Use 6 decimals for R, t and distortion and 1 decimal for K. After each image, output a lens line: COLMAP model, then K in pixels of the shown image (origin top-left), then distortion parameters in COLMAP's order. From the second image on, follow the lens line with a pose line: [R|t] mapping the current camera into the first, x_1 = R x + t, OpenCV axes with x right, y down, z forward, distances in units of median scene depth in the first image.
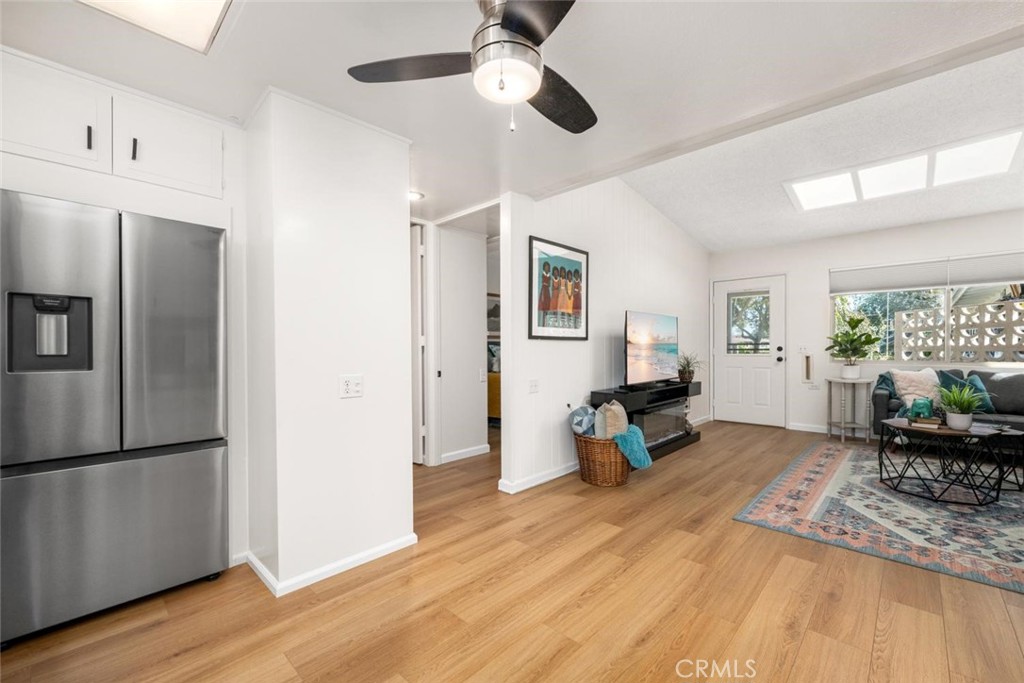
lens RADIAL K [[424.5, 0, 521.9], [0, 424.5, 351.8], [0, 0, 1]] dist [-0.000510, 0.000142]
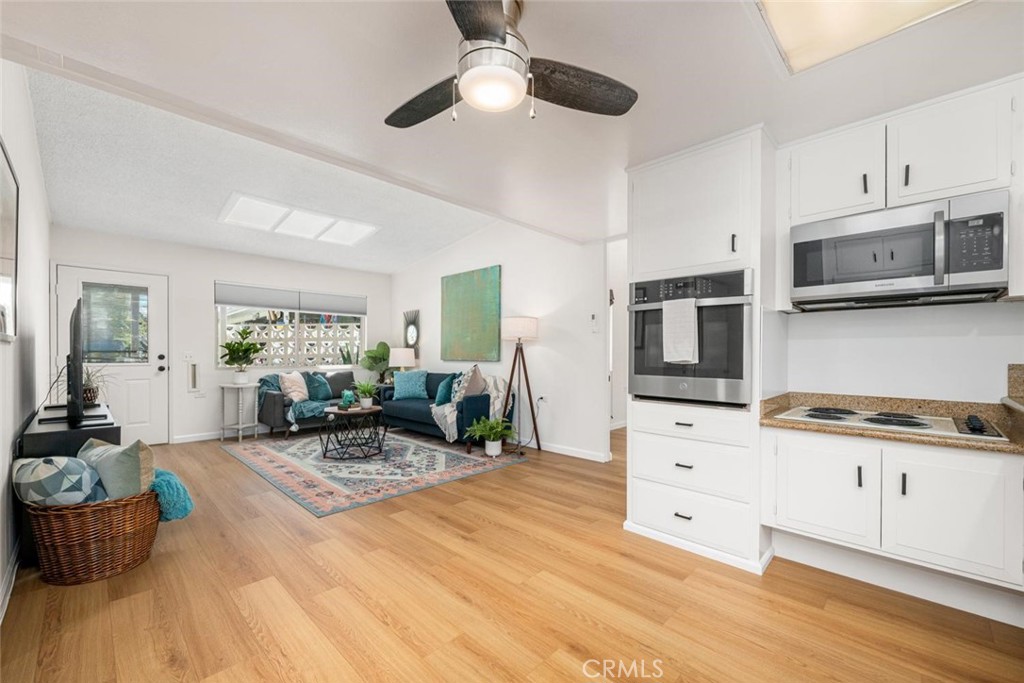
lens RADIAL K [[412.4, 0, 506.5], [0, 412.4, 353.2], [0, 0, 1]] dist [0.000199, -0.000383]
pose [[0.028671, 0.005350, 0.999575, -0.453541], [0.010811, 0.999926, -0.005662, -0.004933], [-0.999530, 0.010969, 0.028611, 0.430877]]
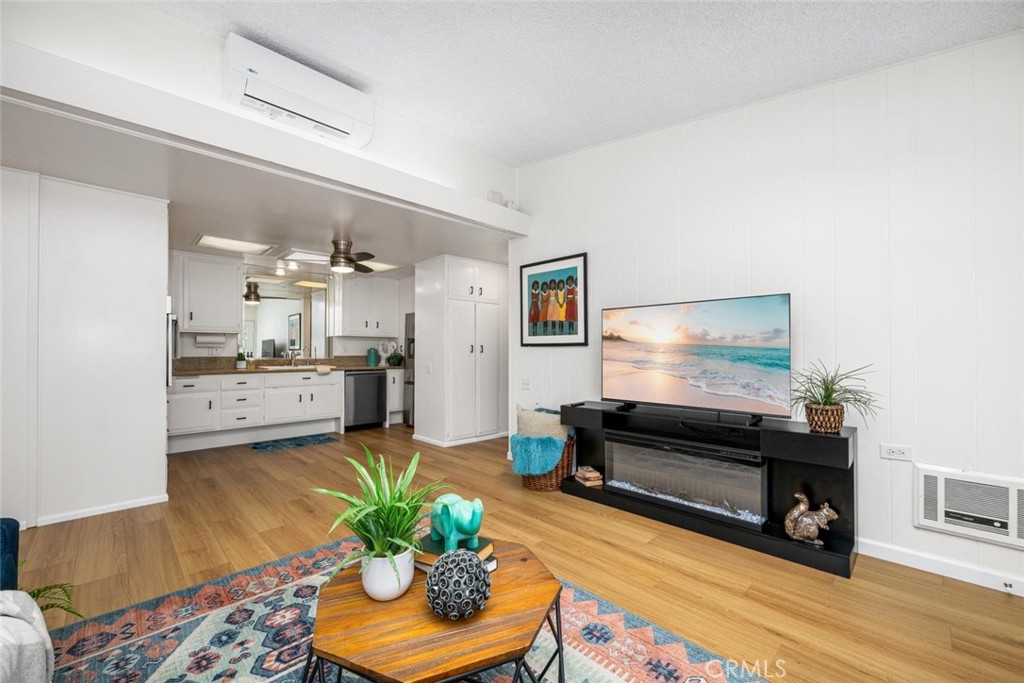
lens RADIAL K [[412.4, 0, 506.5], [0, 412.4, 353.2], [0, 0, 1]] dist [0.000199, -0.000383]
pose [[-0.058866, 0.007371, -0.998239, 1.333809], [-0.009665, 0.999922, 0.007953, -0.021046], [0.998219, 0.010116, -0.058790, 1.089798]]
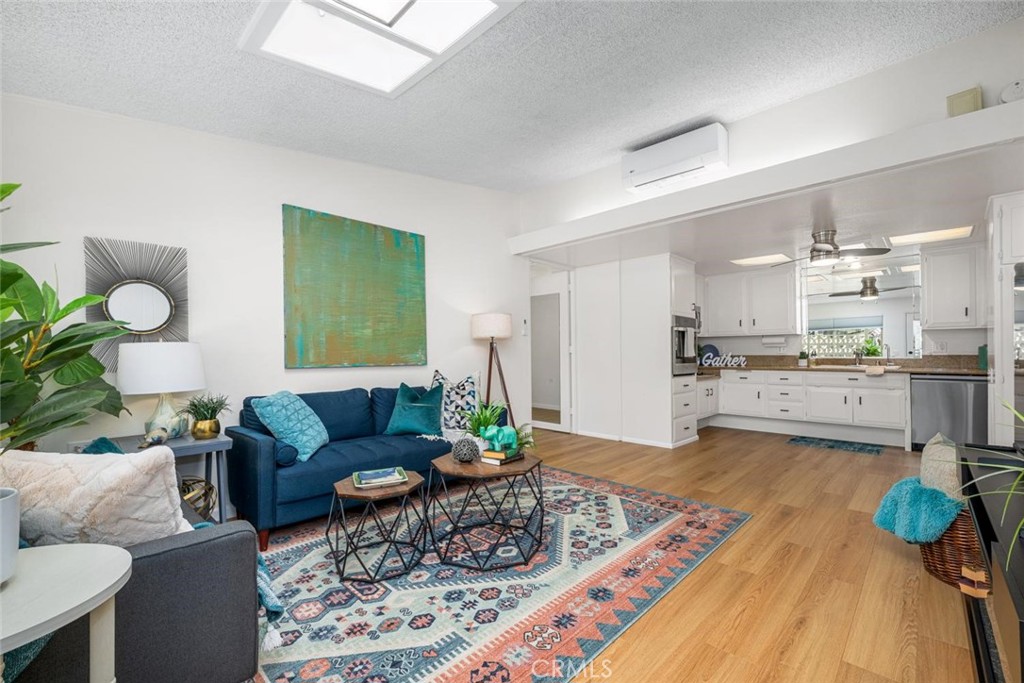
lens RADIAL K [[422.9, 0, 524.5], [0, 422.9, 349.8], [0, 0, 1]] dist [-0.000820, -0.000128]
pose [[-0.999793, 0.012110, 0.016359, 0.909722], [0.012161, 0.999921, 0.003050, -0.027884], [-0.016321, 0.003248, -0.999862, 1.797243]]
